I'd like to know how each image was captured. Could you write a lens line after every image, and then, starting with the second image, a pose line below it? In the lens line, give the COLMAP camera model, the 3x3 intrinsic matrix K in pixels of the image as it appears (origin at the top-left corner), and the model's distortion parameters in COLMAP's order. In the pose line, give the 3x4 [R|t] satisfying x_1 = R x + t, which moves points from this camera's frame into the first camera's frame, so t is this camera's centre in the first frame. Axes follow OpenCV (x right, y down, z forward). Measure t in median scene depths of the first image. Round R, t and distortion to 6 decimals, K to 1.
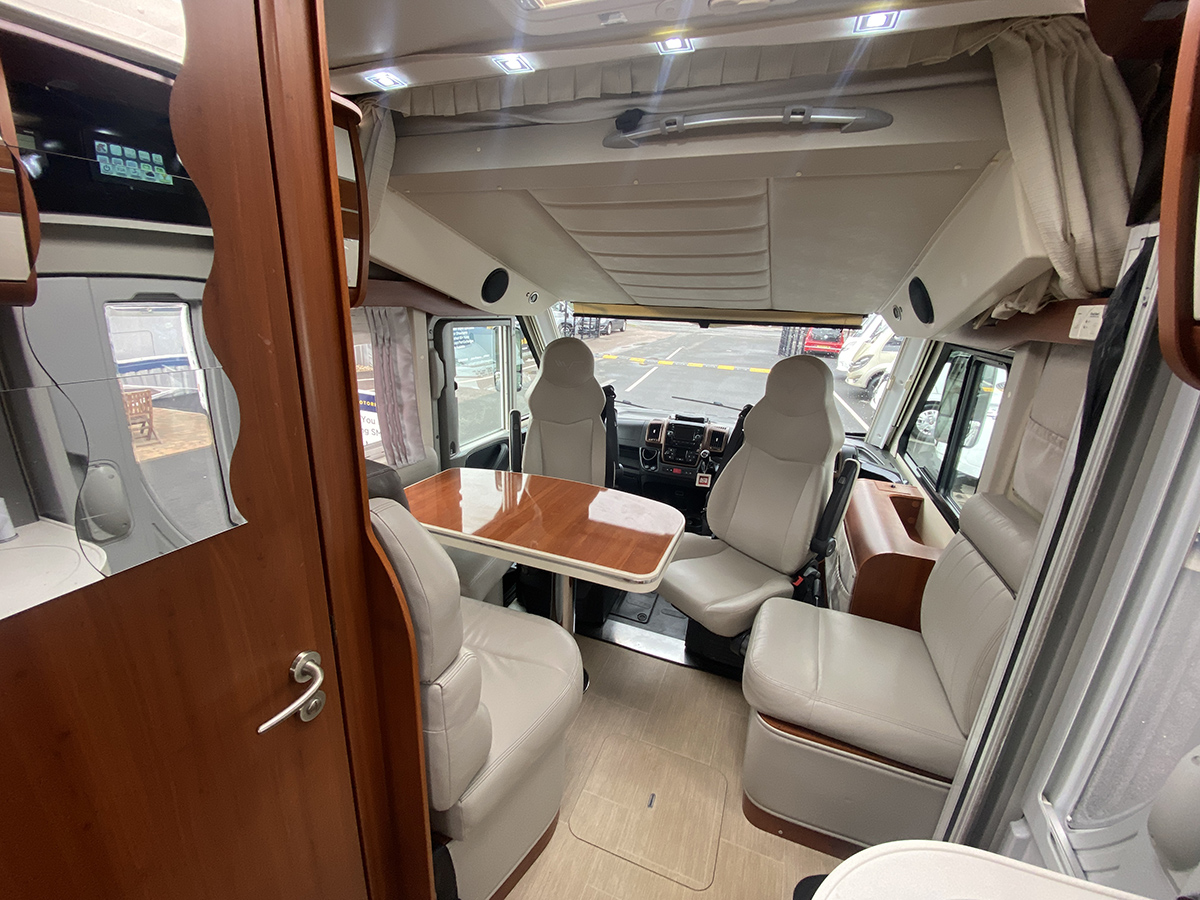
lens RADIAL K [[483.7, 0, 593.0], [0, 483.7, 451.2], [0, 0, 1]] dist [0.024879, -0.024000]
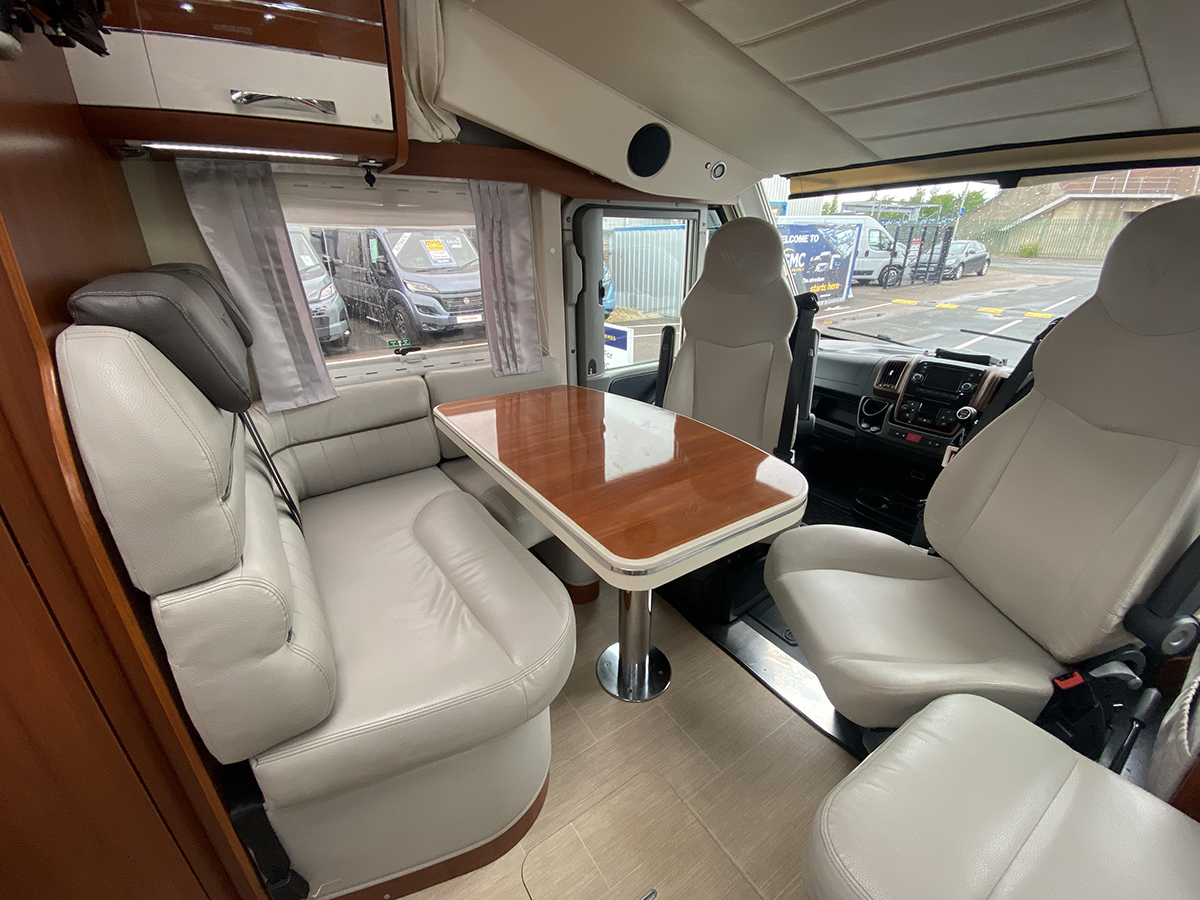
lens RADIAL K [[483.7, 0, 593.0], [0, 483.7, 451.2], [0, 0, 1]] dist [0.024879, -0.024000]
pose [[0.820813, 0.167815, -0.545988, 0.199184], [-0.122541, 0.985347, 0.118634, 0.038027], [0.557897, -0.030470, 0.829351, 0.277607]]
